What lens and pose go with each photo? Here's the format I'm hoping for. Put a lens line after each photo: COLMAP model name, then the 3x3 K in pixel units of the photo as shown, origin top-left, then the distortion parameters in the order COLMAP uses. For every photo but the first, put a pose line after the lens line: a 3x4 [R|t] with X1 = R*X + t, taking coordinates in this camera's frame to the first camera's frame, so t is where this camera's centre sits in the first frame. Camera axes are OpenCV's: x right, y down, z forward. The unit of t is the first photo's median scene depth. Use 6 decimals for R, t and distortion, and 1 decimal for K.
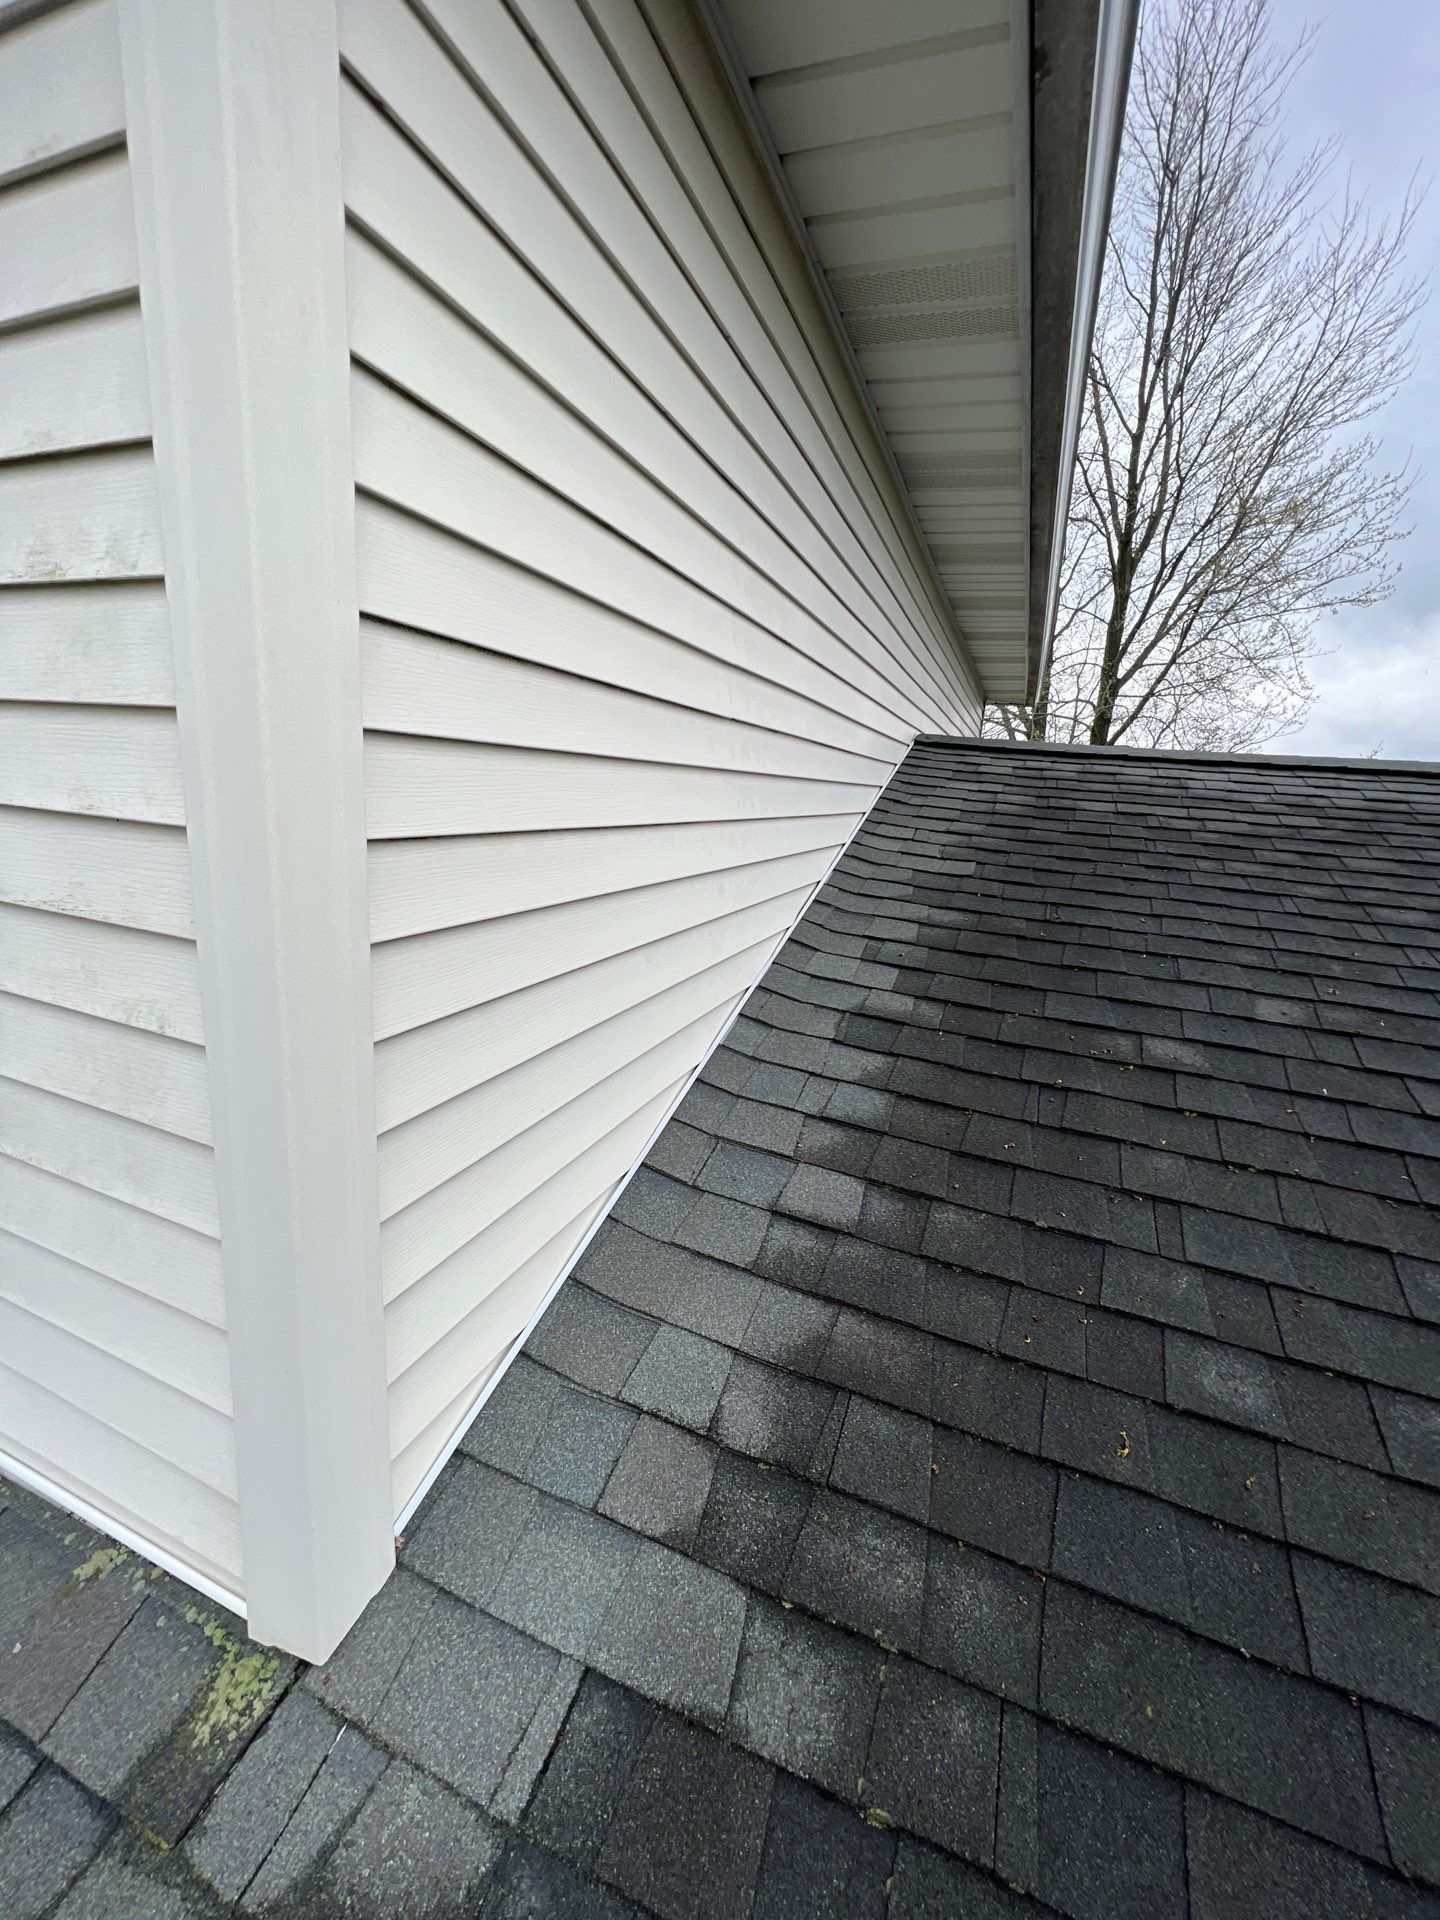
lens RADIAL K [[776.0, 0, 726.7], [0, 776.0, 950.2], [0, 0, 1]] dist [0.001429, 0.000356]
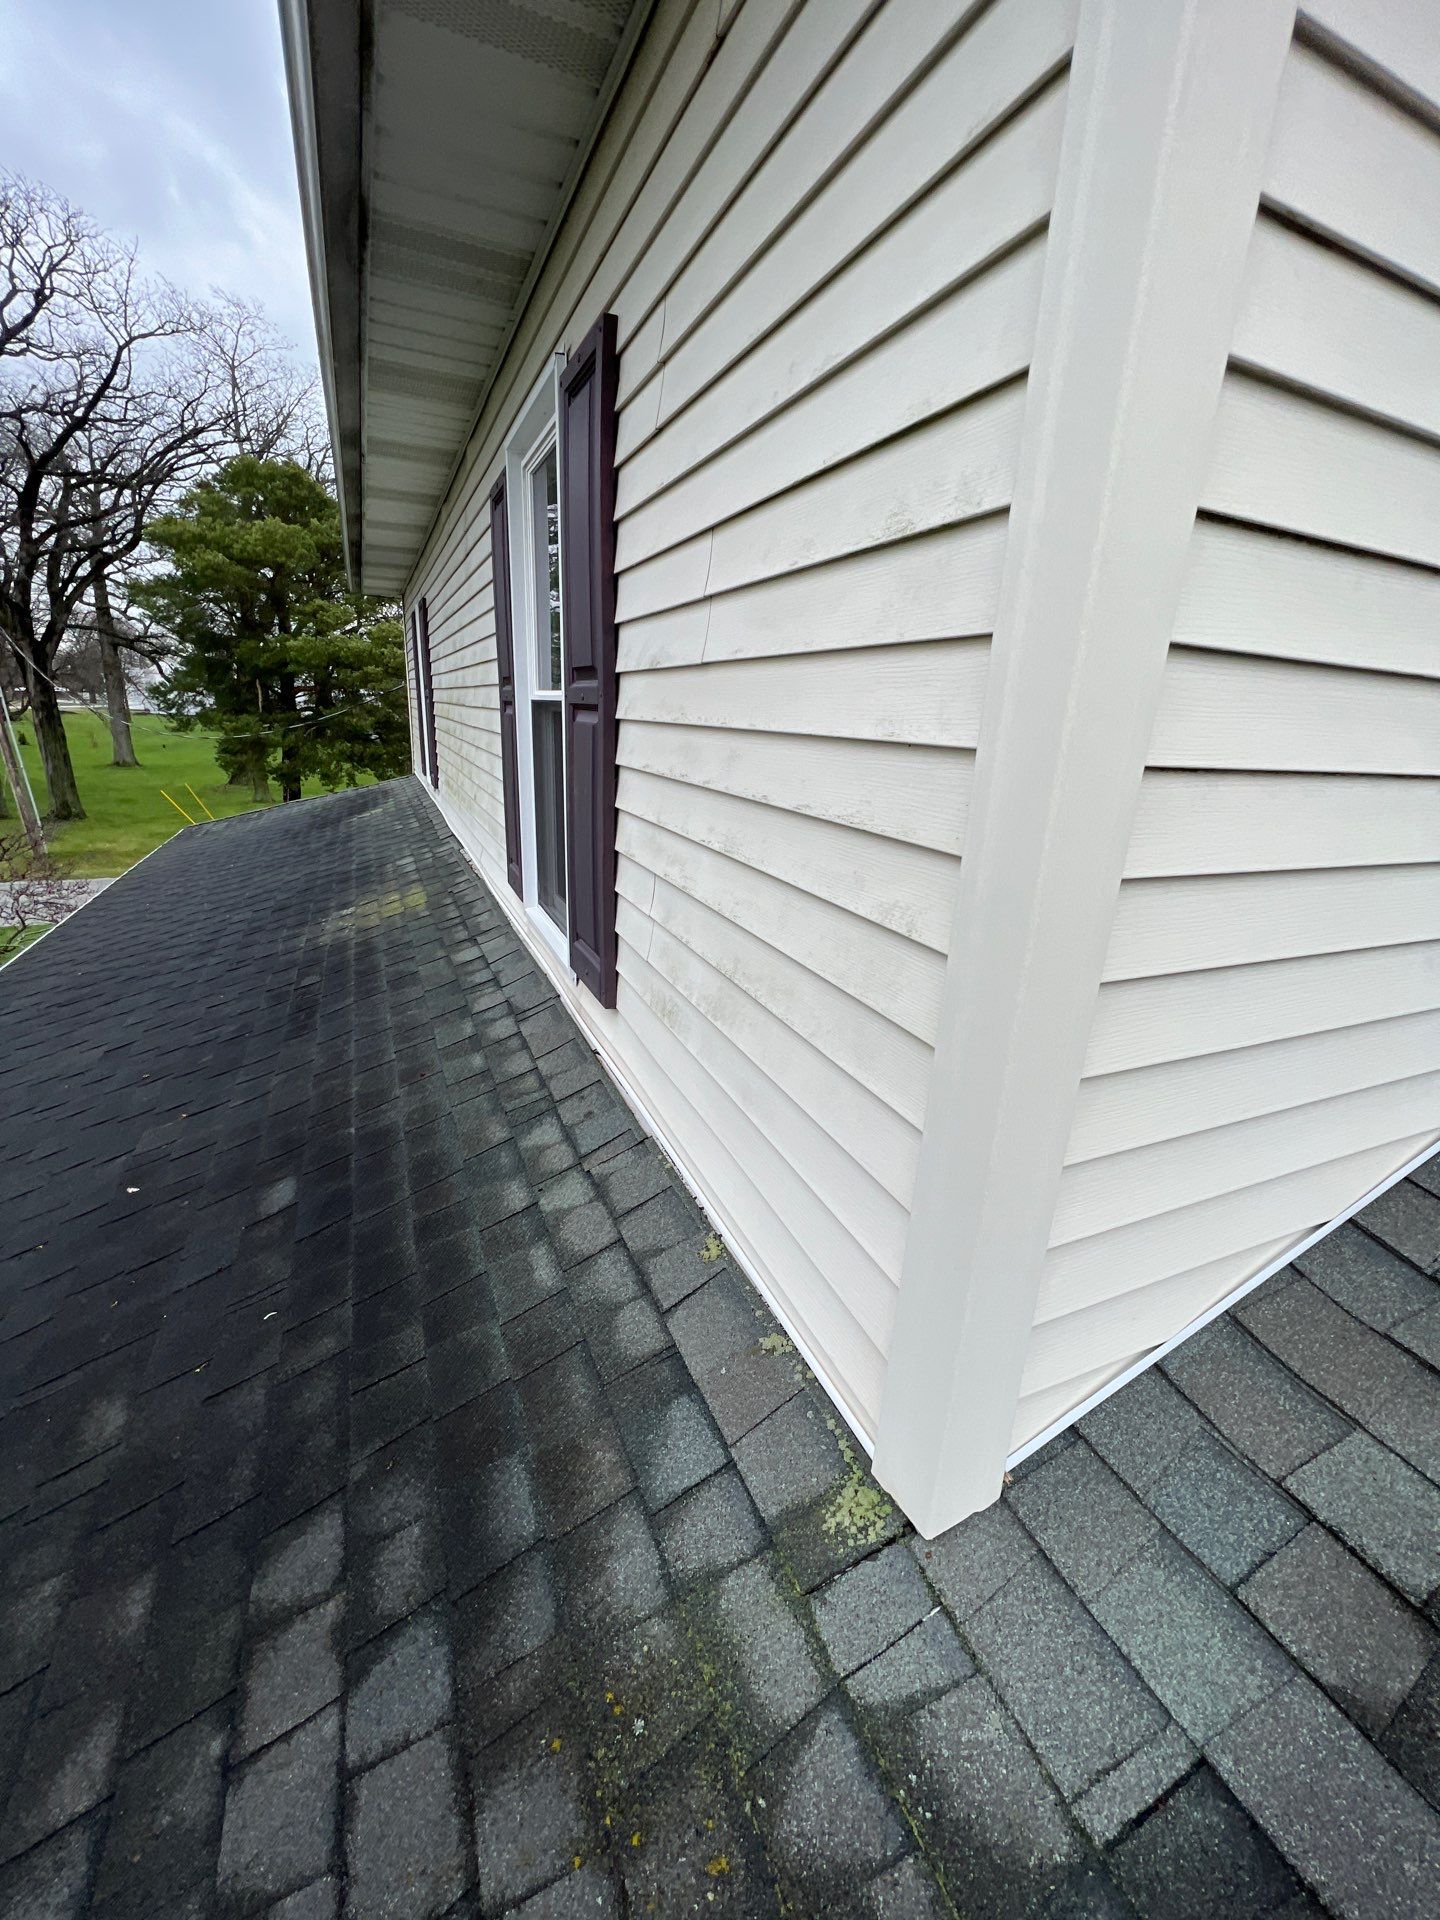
lens RADIAL K [[776.0, 0, 722.9], [0, 776.0, 951.1], [0, 0, 1]] dist [0.001429, 0.000356]
pose [[0.716192, 0.177148, -0.675046, -0.143113], [-0.153637, 0.983540, 0.095102, 0.057723], [0.680782, 0.035601, 0.731620, -0.011254]]
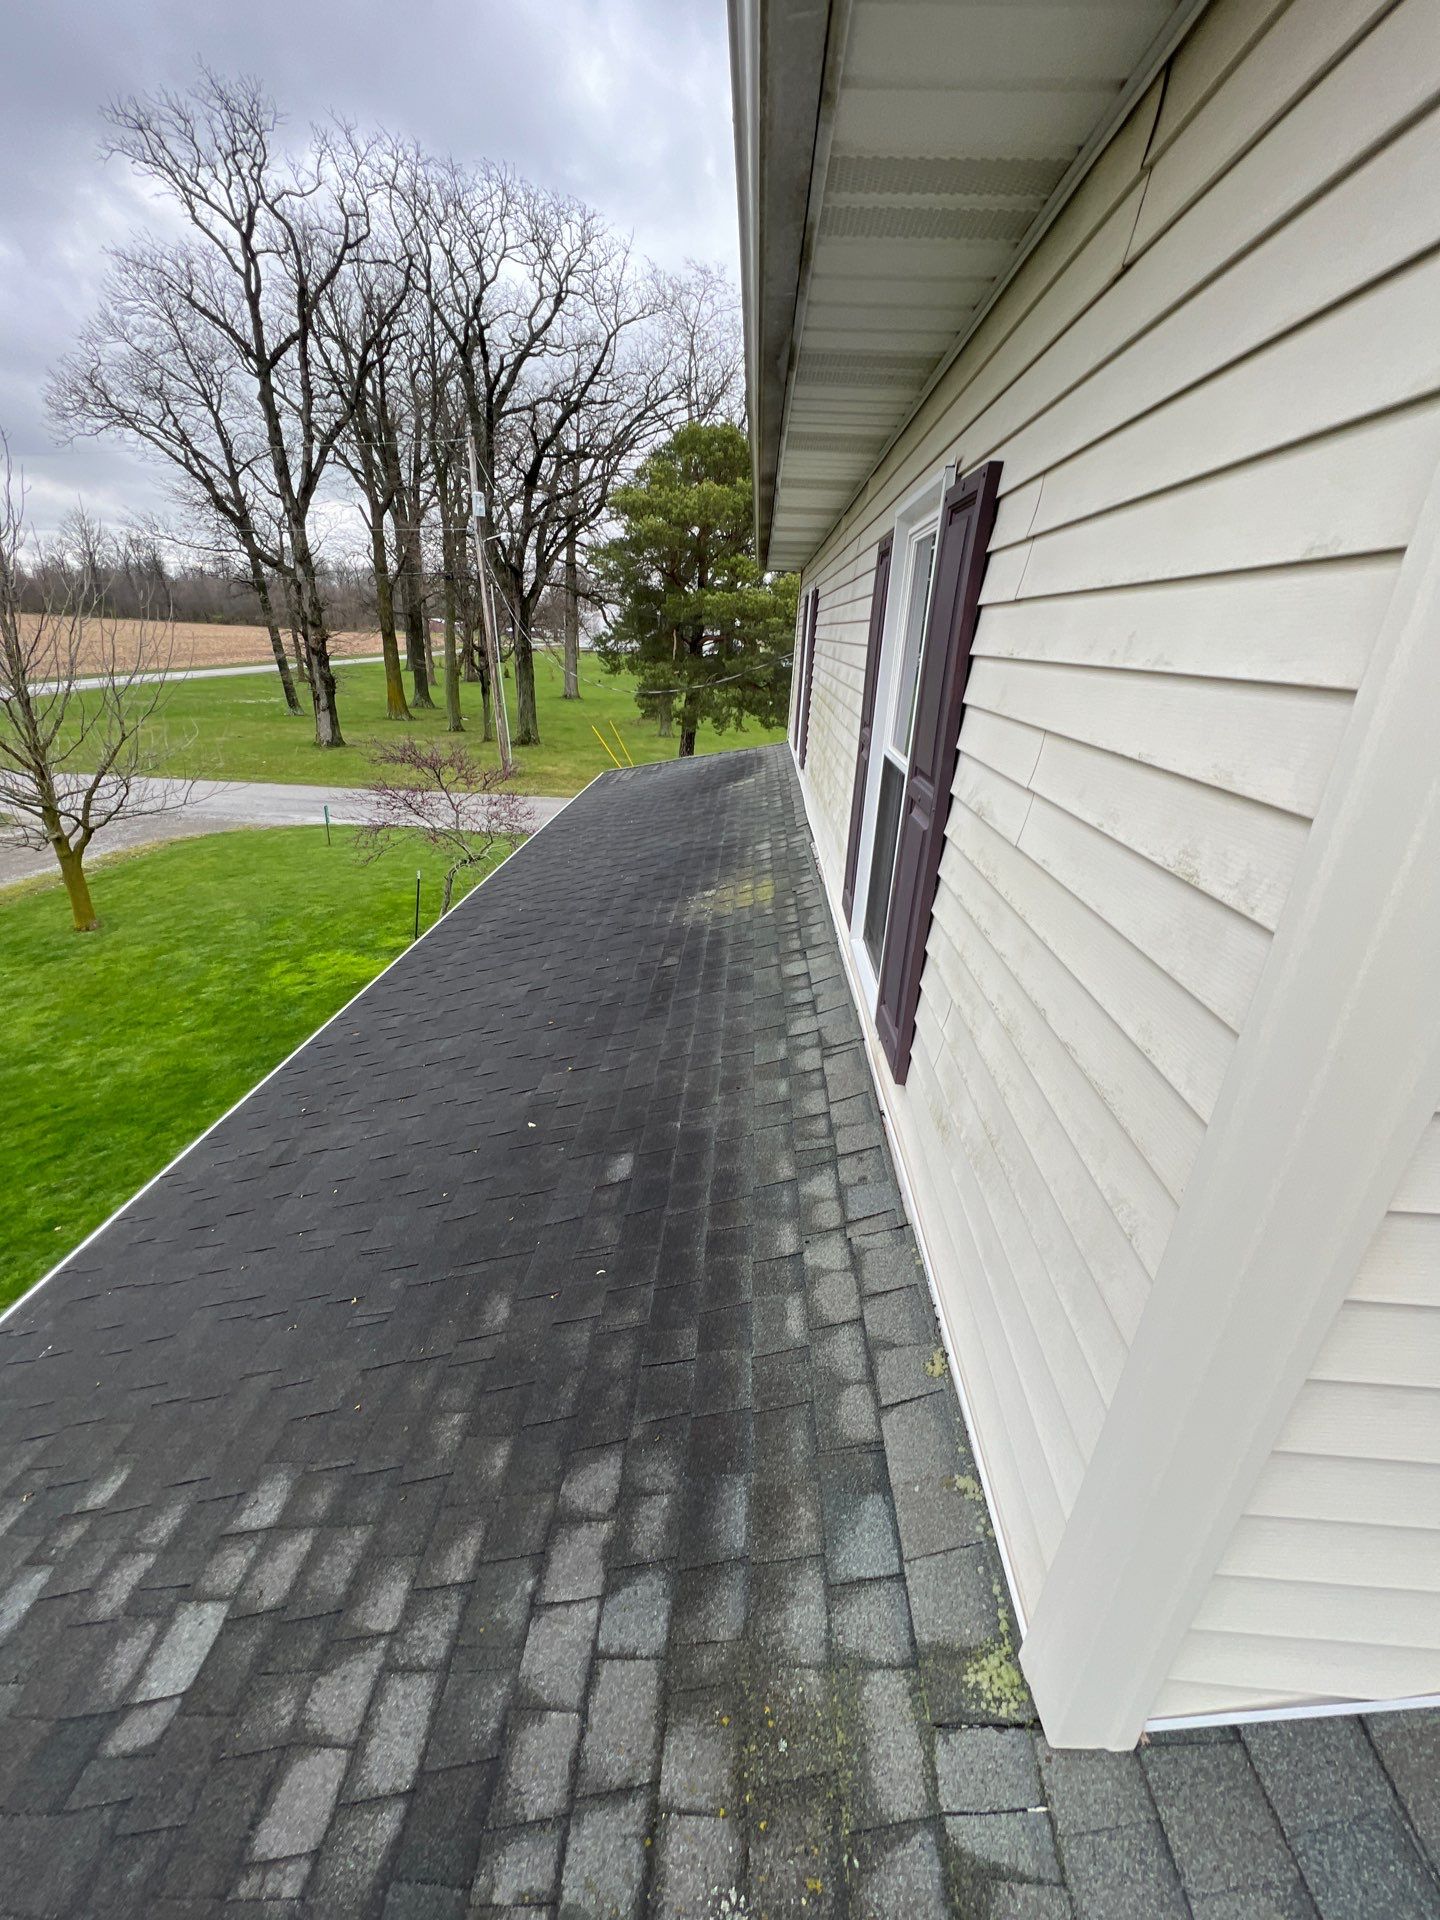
lens RADIAL K [[776.0, 0, 718.6], [0, 776.0, 953.5], [0, 0, 1]] dist [0.001429, 0.000356]
pose [[0.327207, 0.320902, -0.888795, -0.008635], [-0.230418, 0.939276, 0.254300, -0.439184], [0.916429, 0.121586, 0.381279, -0.087538]]
